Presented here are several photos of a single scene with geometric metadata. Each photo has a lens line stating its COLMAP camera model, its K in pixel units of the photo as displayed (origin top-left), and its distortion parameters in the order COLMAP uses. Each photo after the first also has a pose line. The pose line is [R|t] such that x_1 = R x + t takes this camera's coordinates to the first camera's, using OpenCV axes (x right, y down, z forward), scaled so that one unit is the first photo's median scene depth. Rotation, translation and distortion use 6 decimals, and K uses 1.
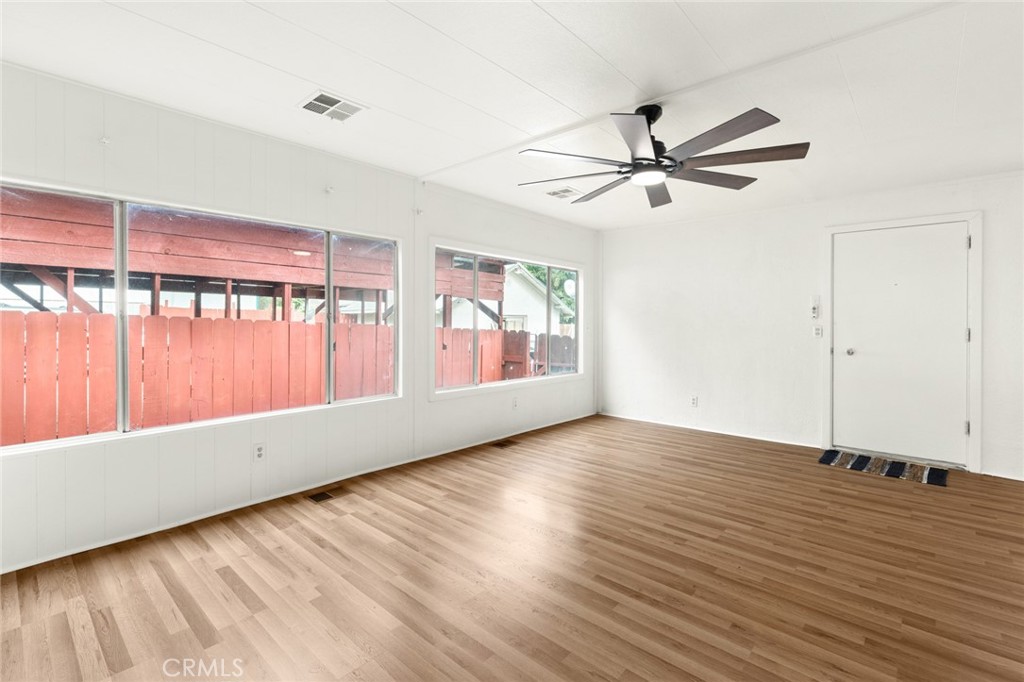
lens RADIAL K [[461.0, 0, 526.2], [0, 461.0, 320.5], [0, 0, 1]] dist [0.002130, 0.000476]
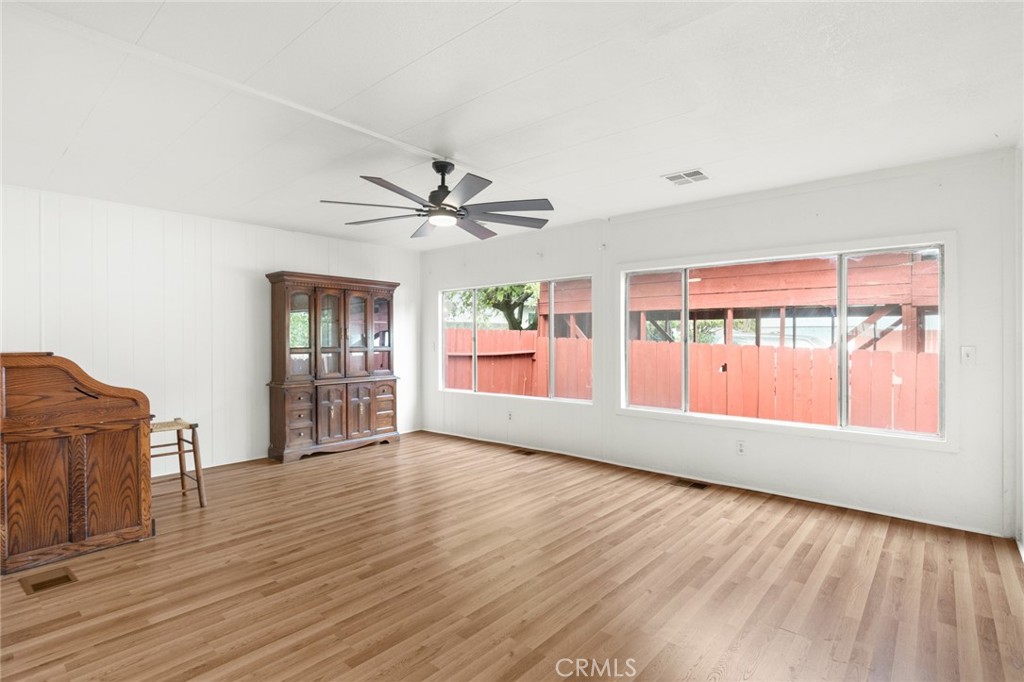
lens RADIAL K [[507.7, 0, 519.5], [0, 507.7, 323.2], [0, 0, 1]] dist [-0.001563, 0.000032]
pose [[0.003705, -0.042677, -0.999082, 1.498686], [0.002026, 0.999087, -0.042670, 0.013203], [0.999991, -0.001866, 0.003788, 1.120711]]
